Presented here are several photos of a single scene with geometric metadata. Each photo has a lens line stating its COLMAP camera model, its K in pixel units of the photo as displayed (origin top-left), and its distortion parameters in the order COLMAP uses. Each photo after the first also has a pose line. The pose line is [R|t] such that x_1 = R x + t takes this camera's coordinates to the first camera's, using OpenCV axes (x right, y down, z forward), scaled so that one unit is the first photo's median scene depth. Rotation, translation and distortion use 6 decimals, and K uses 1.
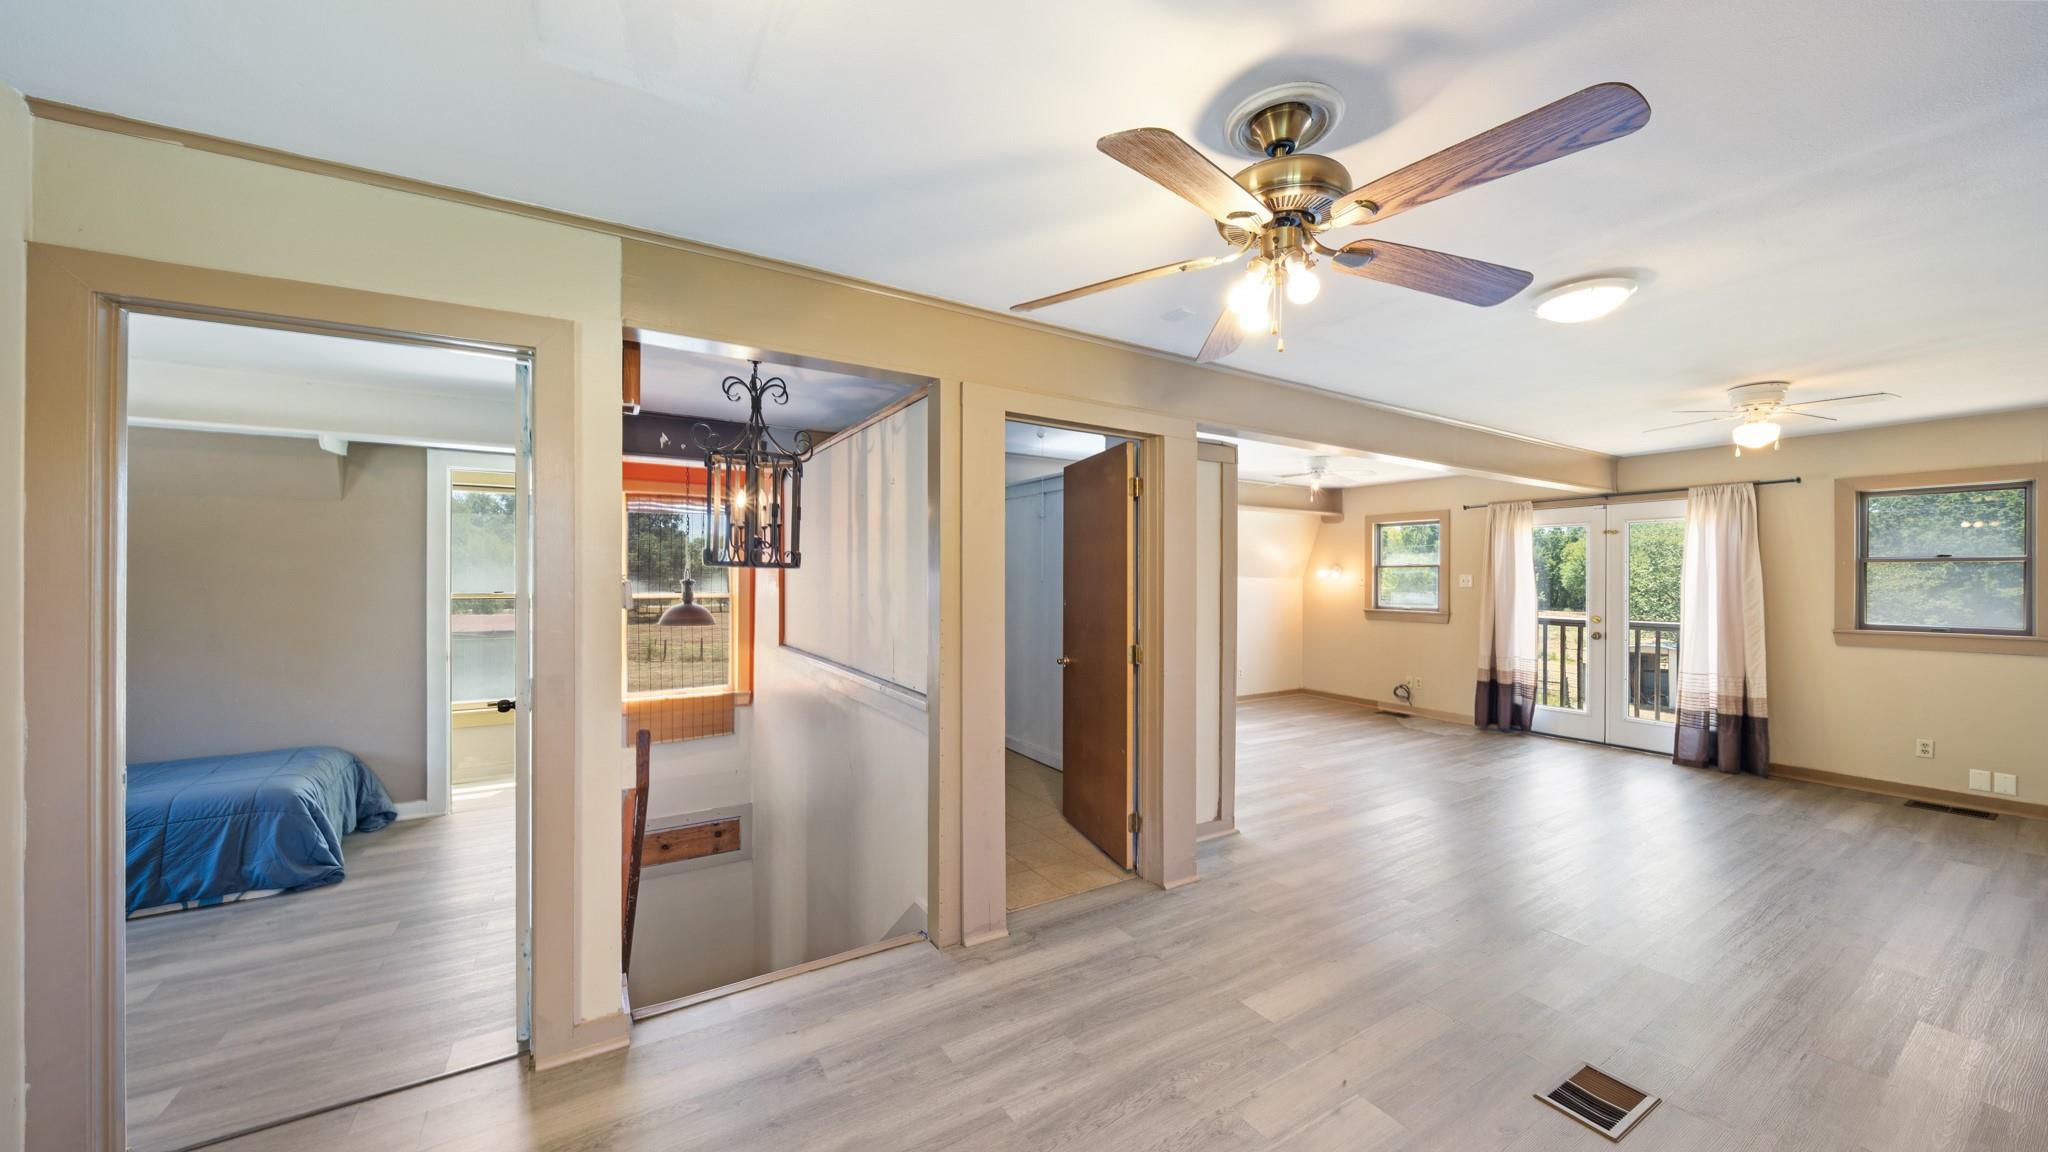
lens RADIAL K [[702.0, 0, 1016.6], [0, 702.0, 576.5], [0, 0, 1]] dist [-0.005439, -0.000624]
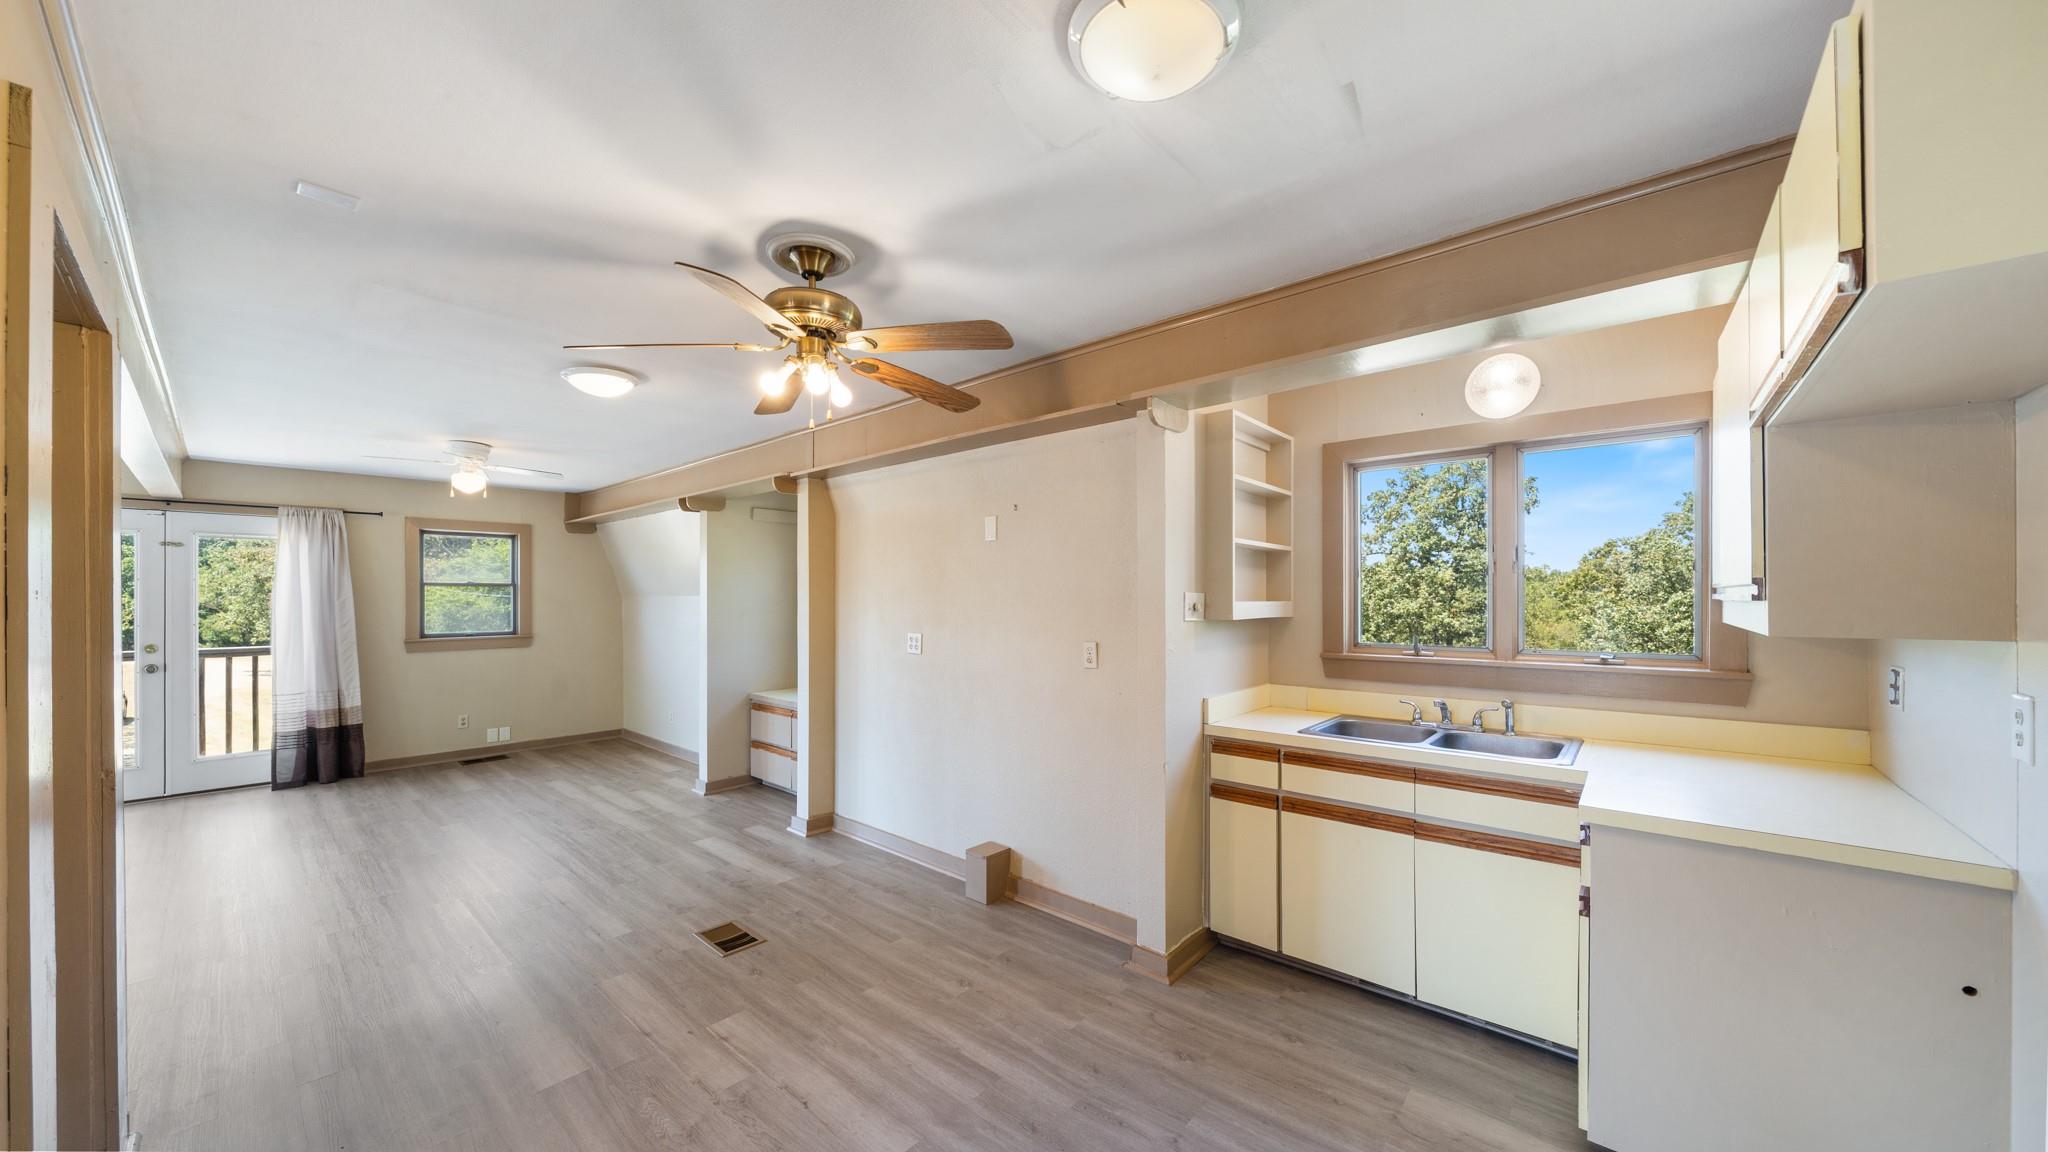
lens RADIAL K [[702.0, 0, 1032.4], [0, 702.0, 595.7], [0, 0, 1]] dist [-0.005439, -0.000624]
pose [[-0.306006, -0.000402, 0.952029, -0.295315], [0.000470, 1.000000, 0.000573, -0.001472], [-0.952029, 0.000623, -0.306006, 0.295428]]
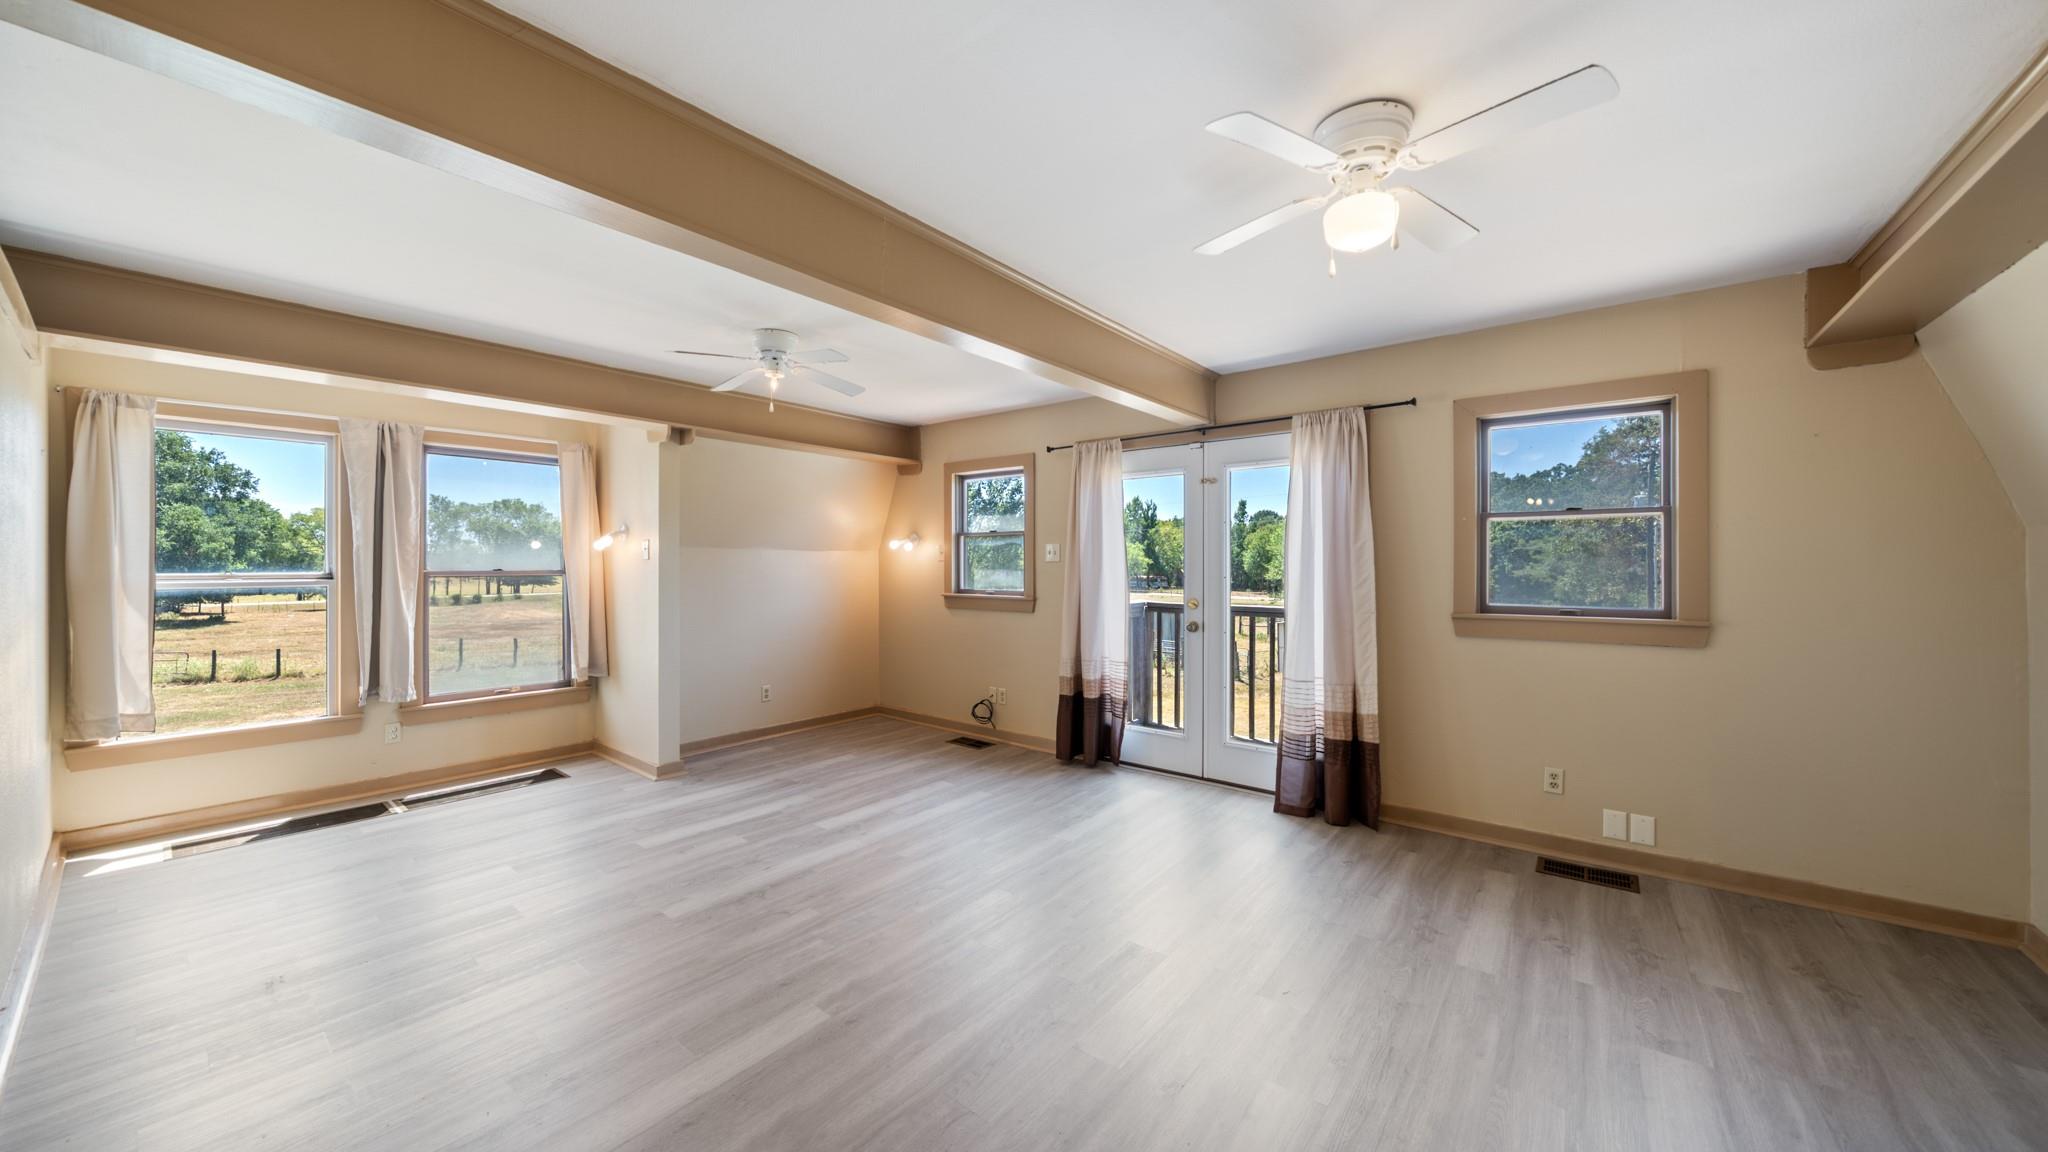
lens RADIAL K [[702.0, 0, 1015.3], [0, 702.0, 566.1], [0, 0, 1]] dist [-0.005439, -0.000624]
pose [[0.941450, -0.004242, 0.337126, 0.467072], [0.002902, 0.999986, 0.004478, 0.021054], [-0.337140, -0.003237, 0.941449, 0.433956]]
